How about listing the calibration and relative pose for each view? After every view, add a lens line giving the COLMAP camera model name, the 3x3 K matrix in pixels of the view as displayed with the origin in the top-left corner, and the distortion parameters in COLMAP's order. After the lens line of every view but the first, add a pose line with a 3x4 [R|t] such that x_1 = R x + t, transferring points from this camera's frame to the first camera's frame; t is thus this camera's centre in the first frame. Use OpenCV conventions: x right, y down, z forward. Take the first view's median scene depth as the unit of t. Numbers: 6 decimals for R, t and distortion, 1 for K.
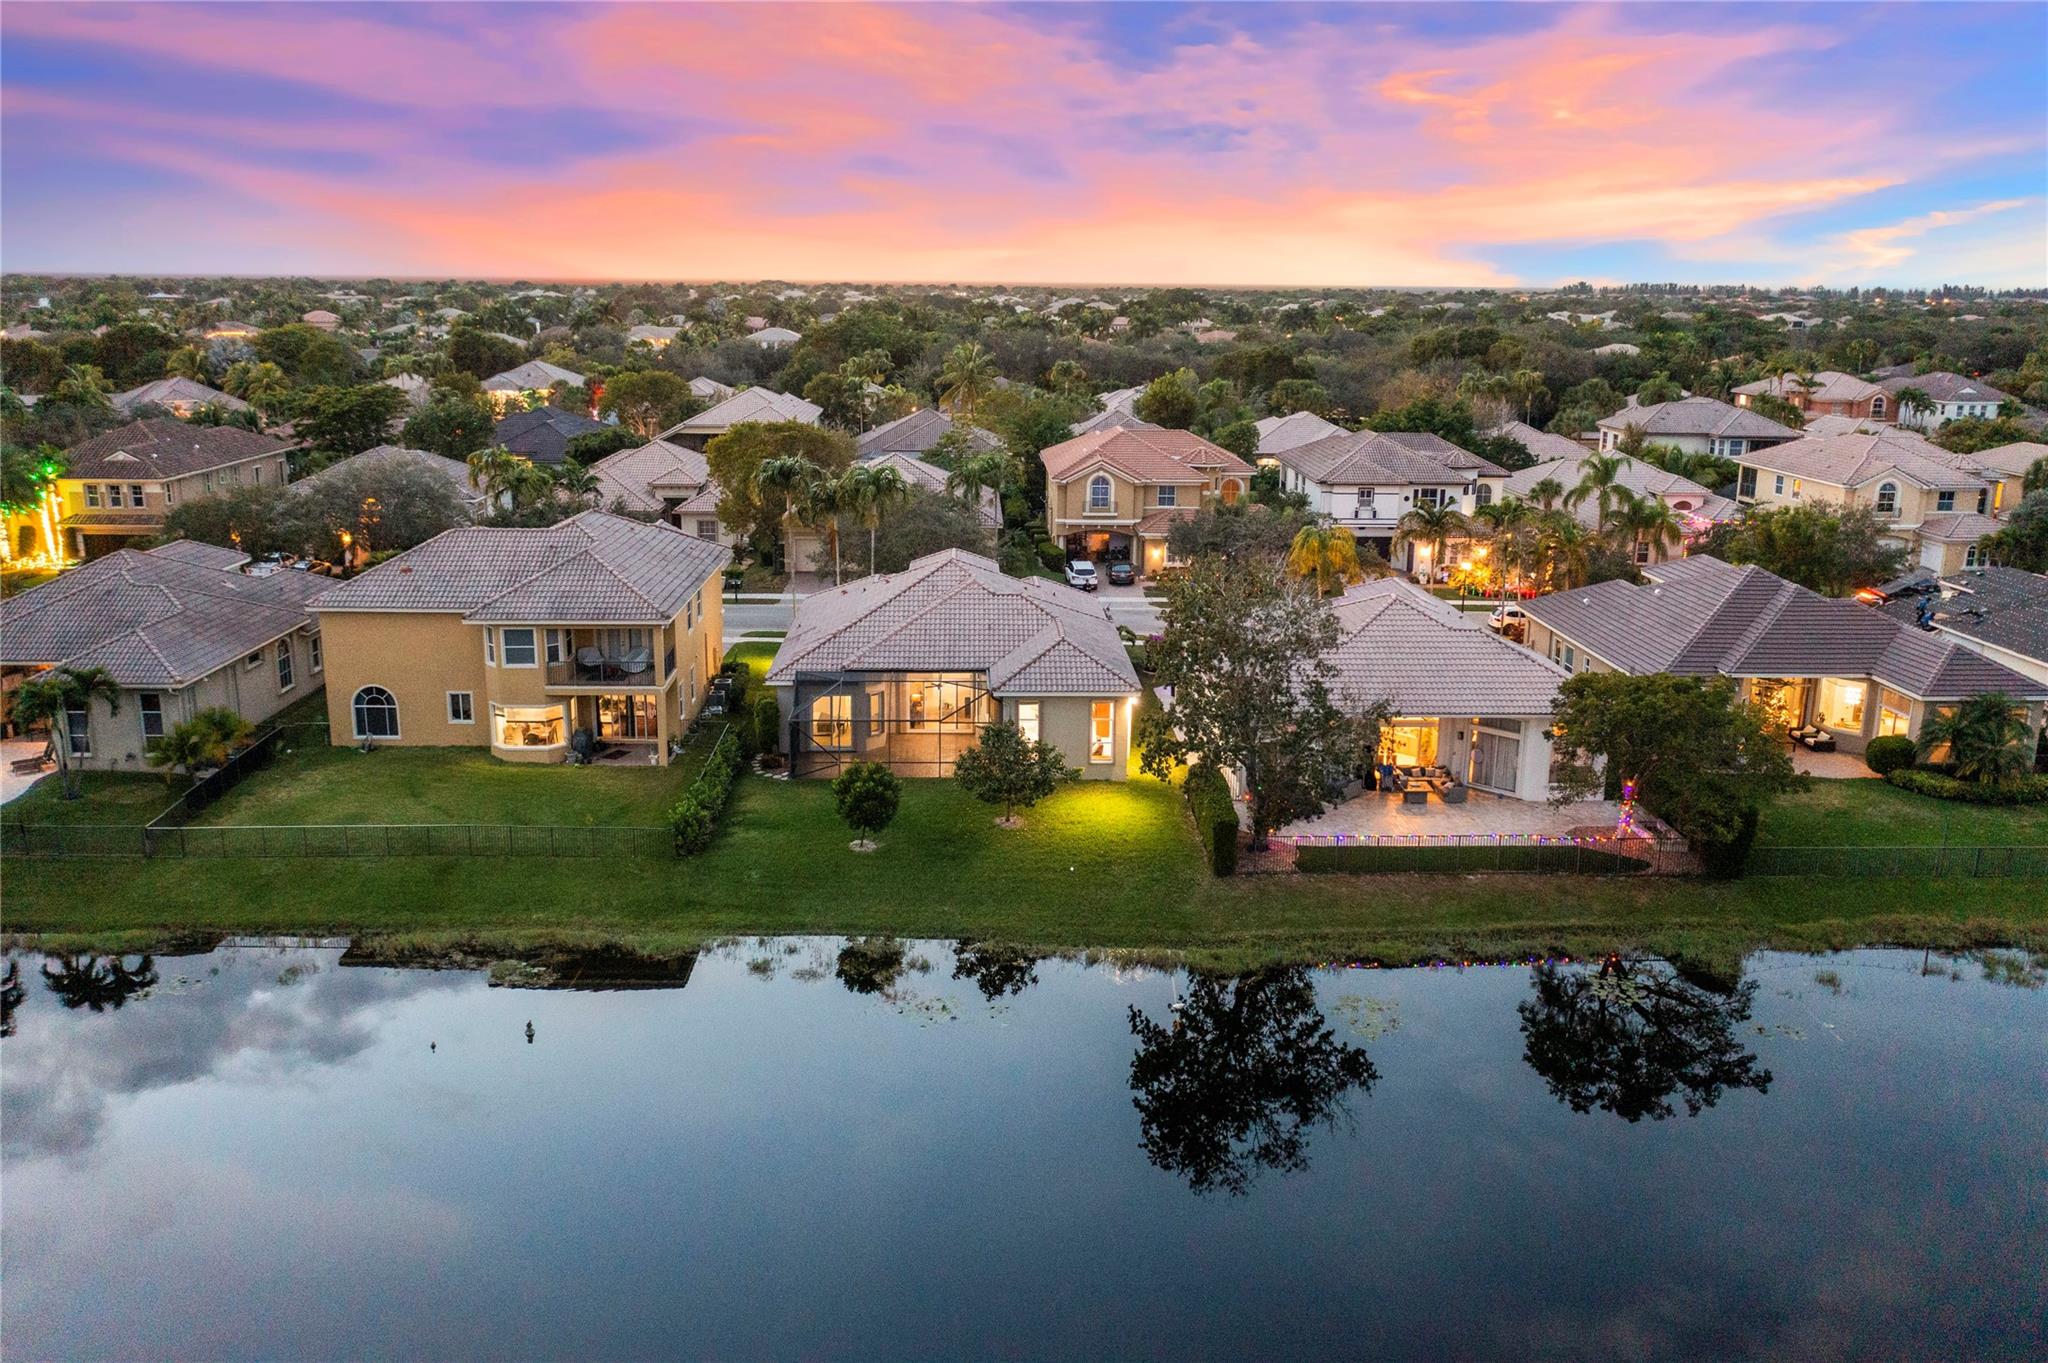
lens RADIAL K [[1627.8, 0, 1012.2], [0, 1627.8, 677.1], [0, 0, 1]] dist [-0.007155, -0.002767]
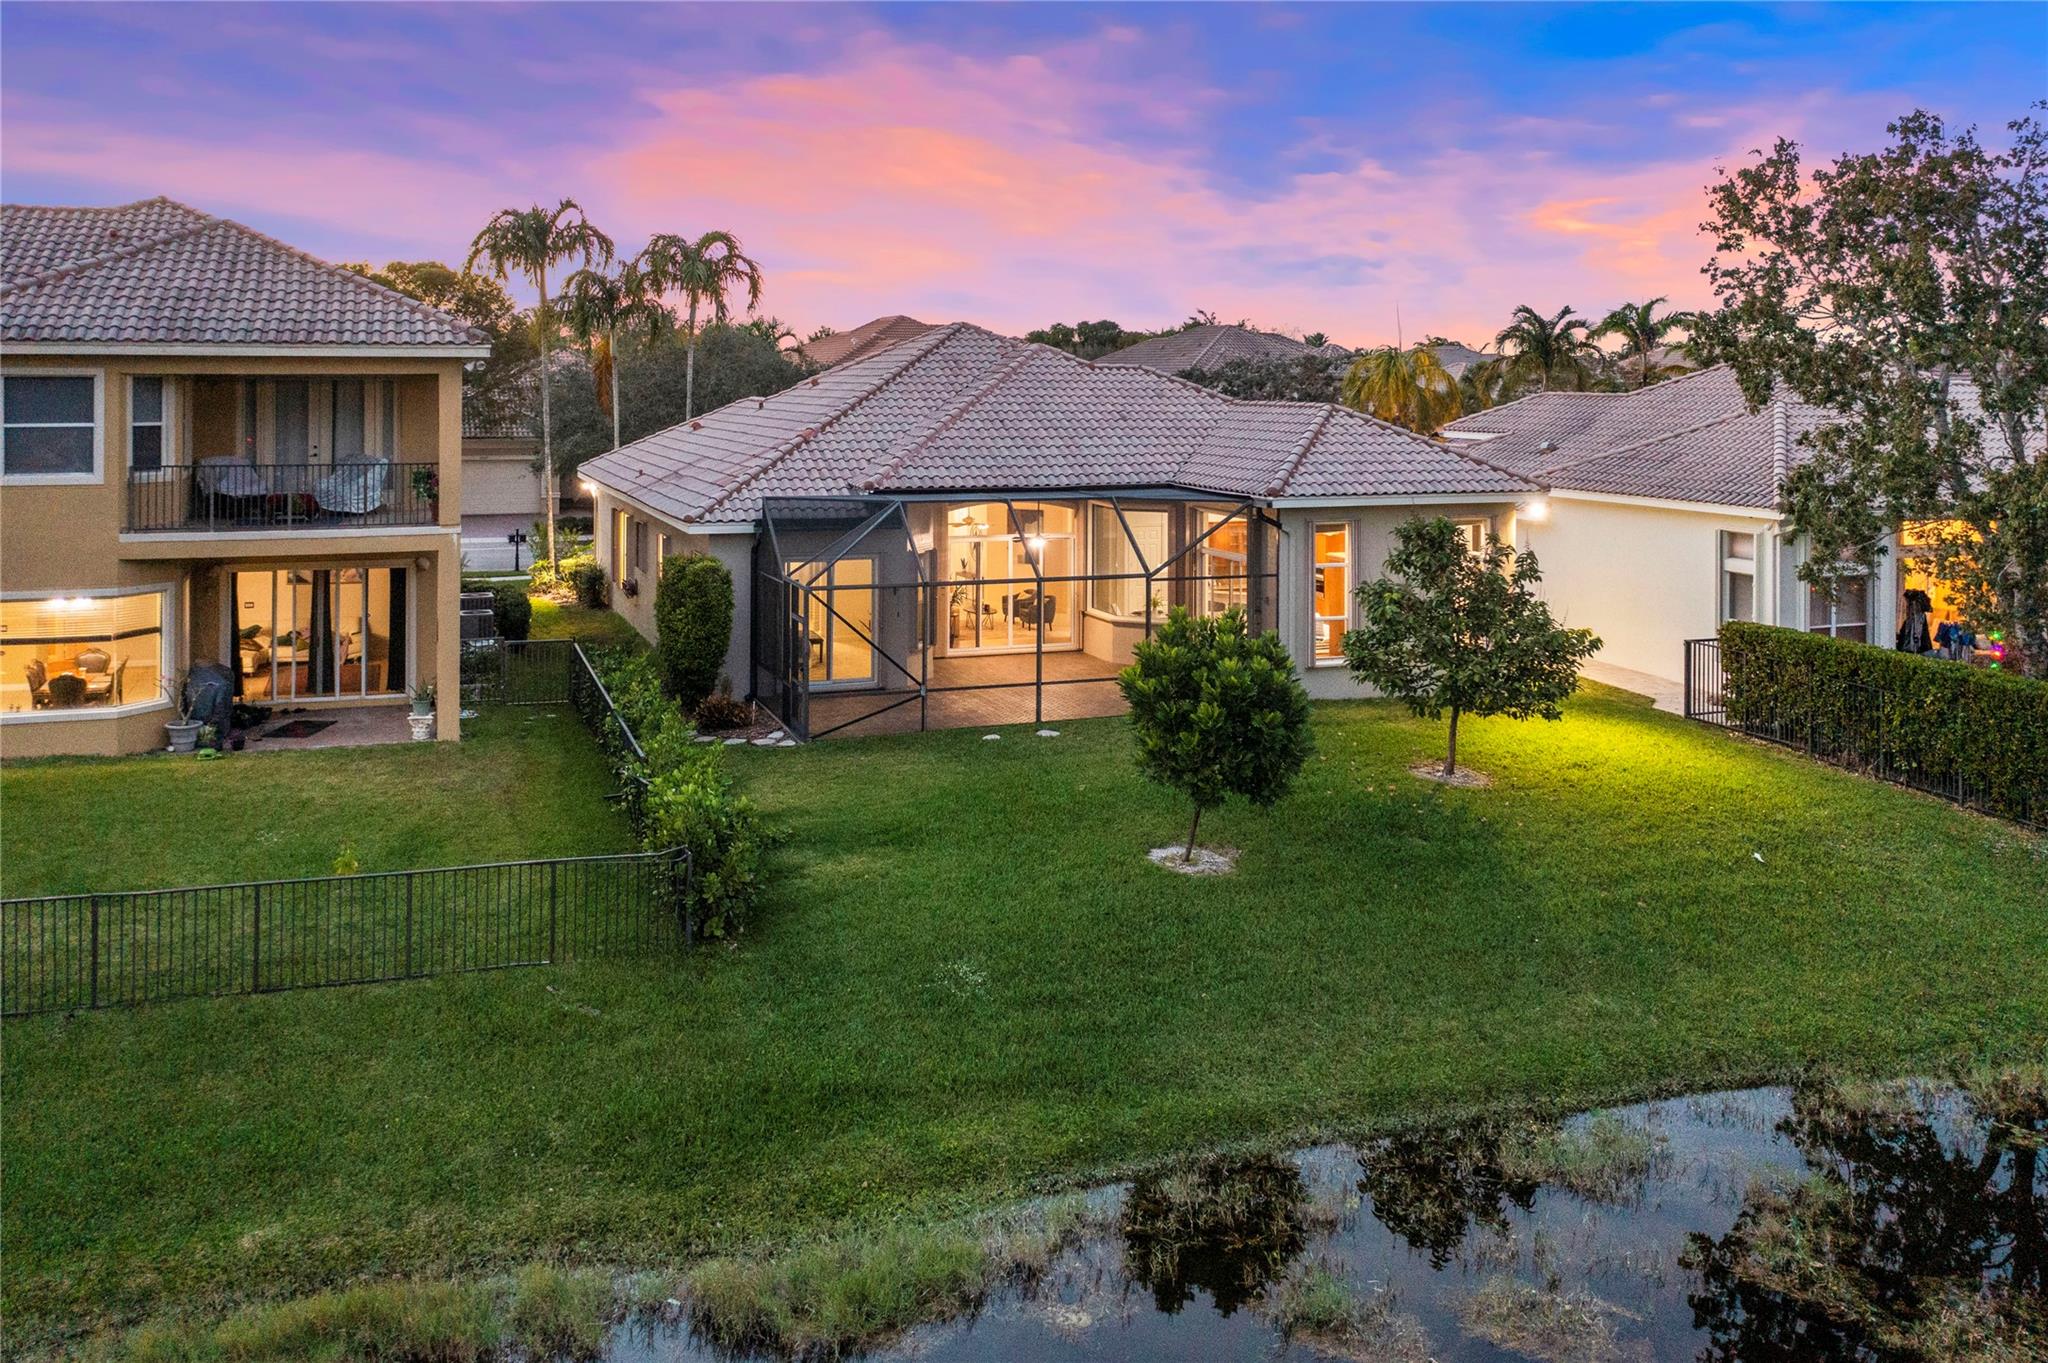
lens RADIAL K [[1693.8, 0, 1021.8], [0, 1693.8, 382.6], [0, 0, 1]] dist [-0.006179, 0.002386]
pose [[0.943801, -0.002810, 0.330502, -0.236394], [0.079262, 0.972708, -0.218074, 0.076129], [-0.320869, 0.232014, 0.918266, 0.618694]]
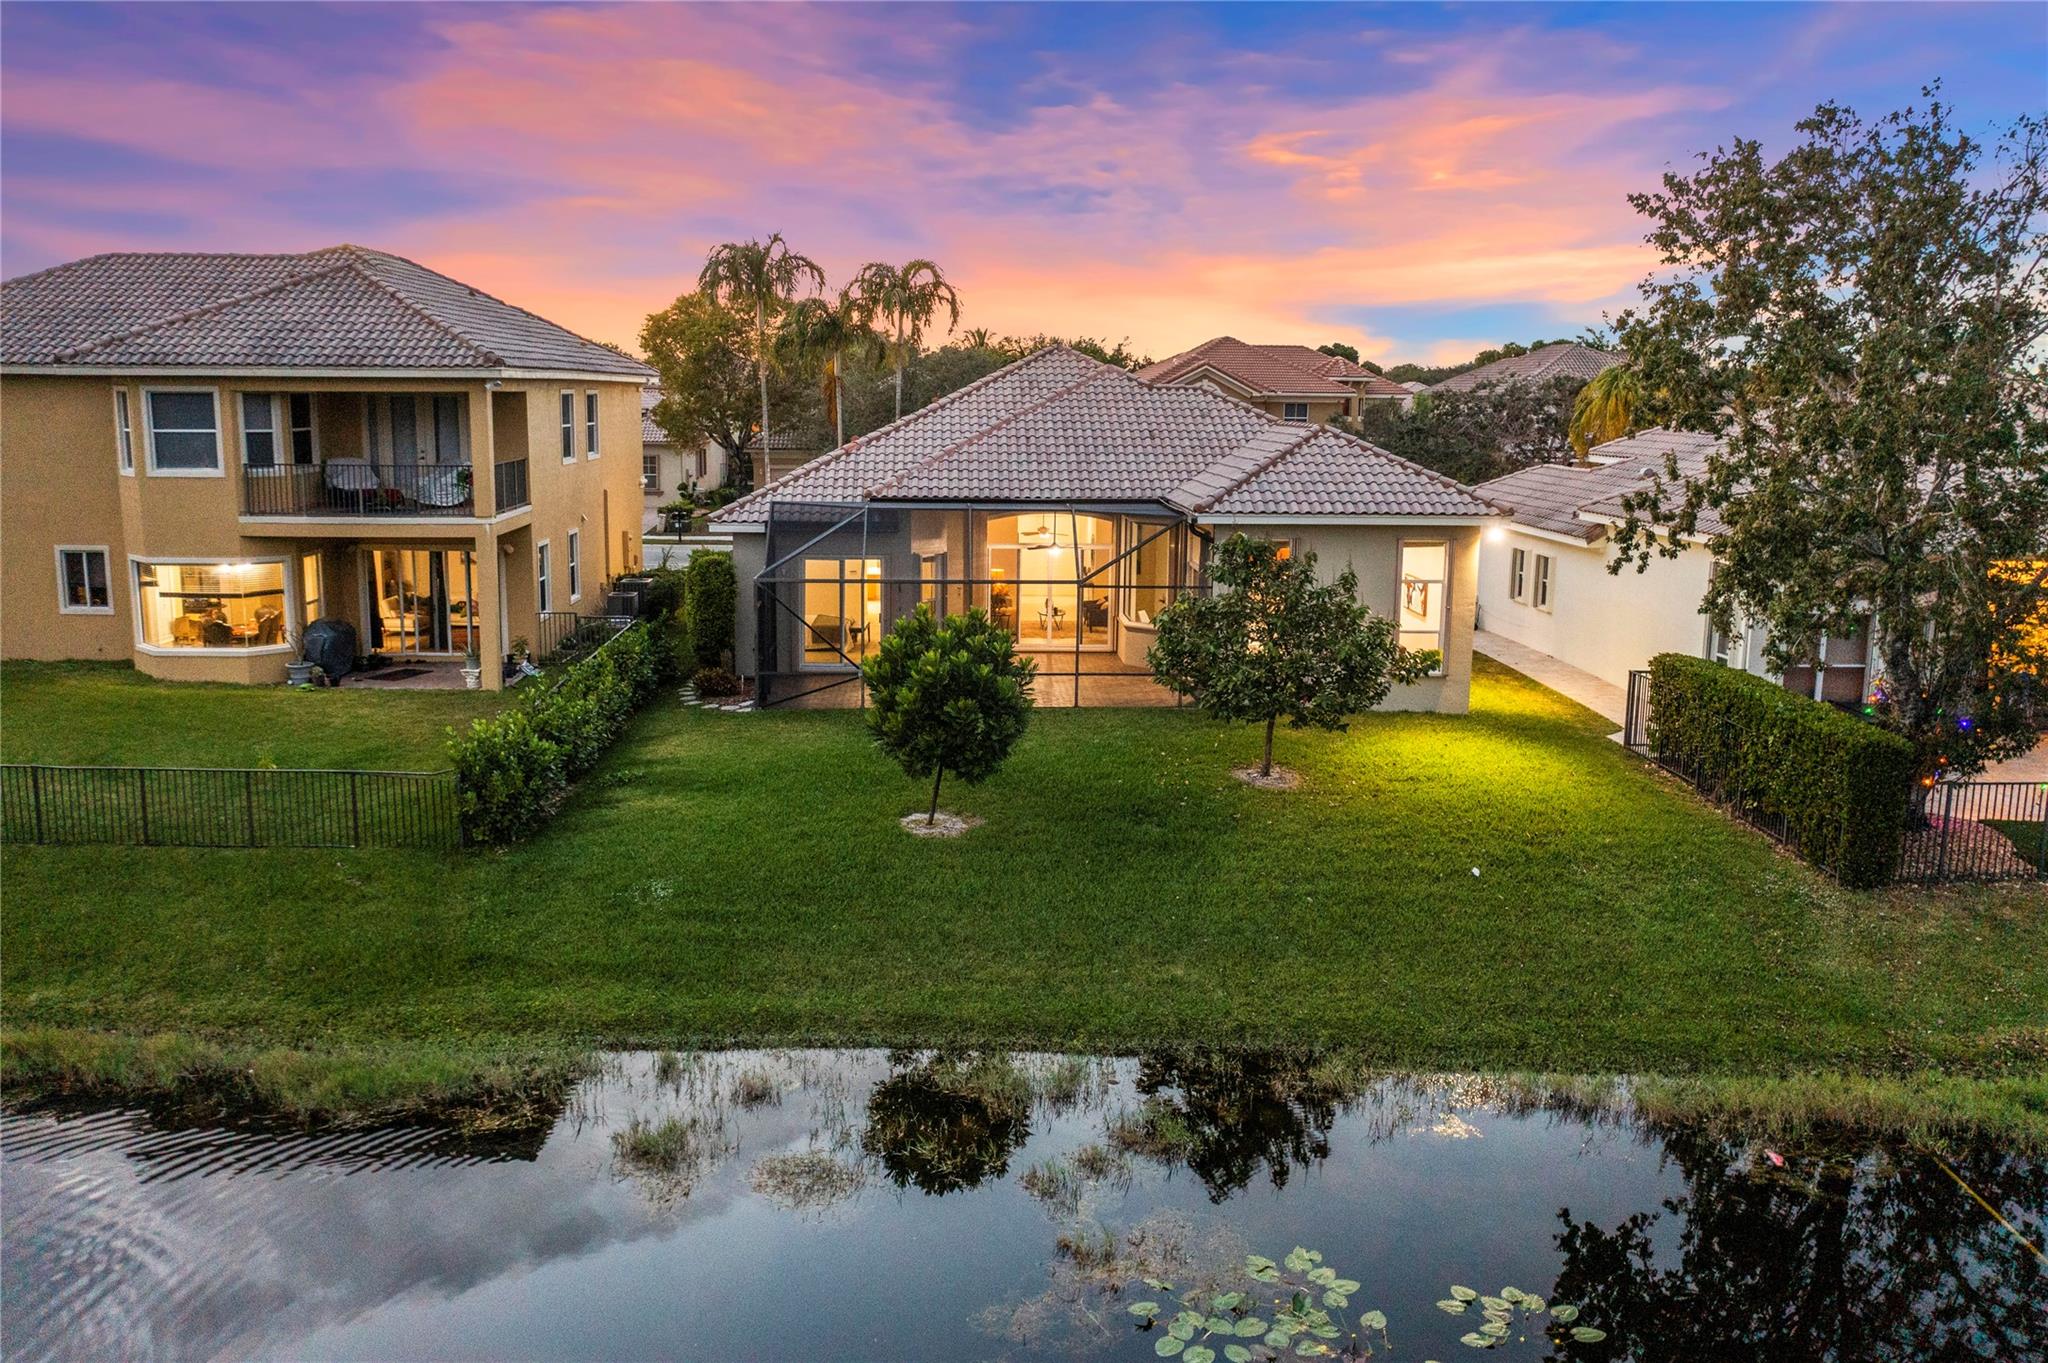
lens RADIAL K [[1627.8, 0, 1012.2], [0, 1627.8, 677.1], [0, 0, 1]] dist [-0.007155, -0.002767]
pose [[0.999841, -0.000201, 0.017826, -0.075713], [0.001363, 0.997871, -0.065210, 0.089065], [-0.017775, 0.065224, 0.997712, 0.563691]]
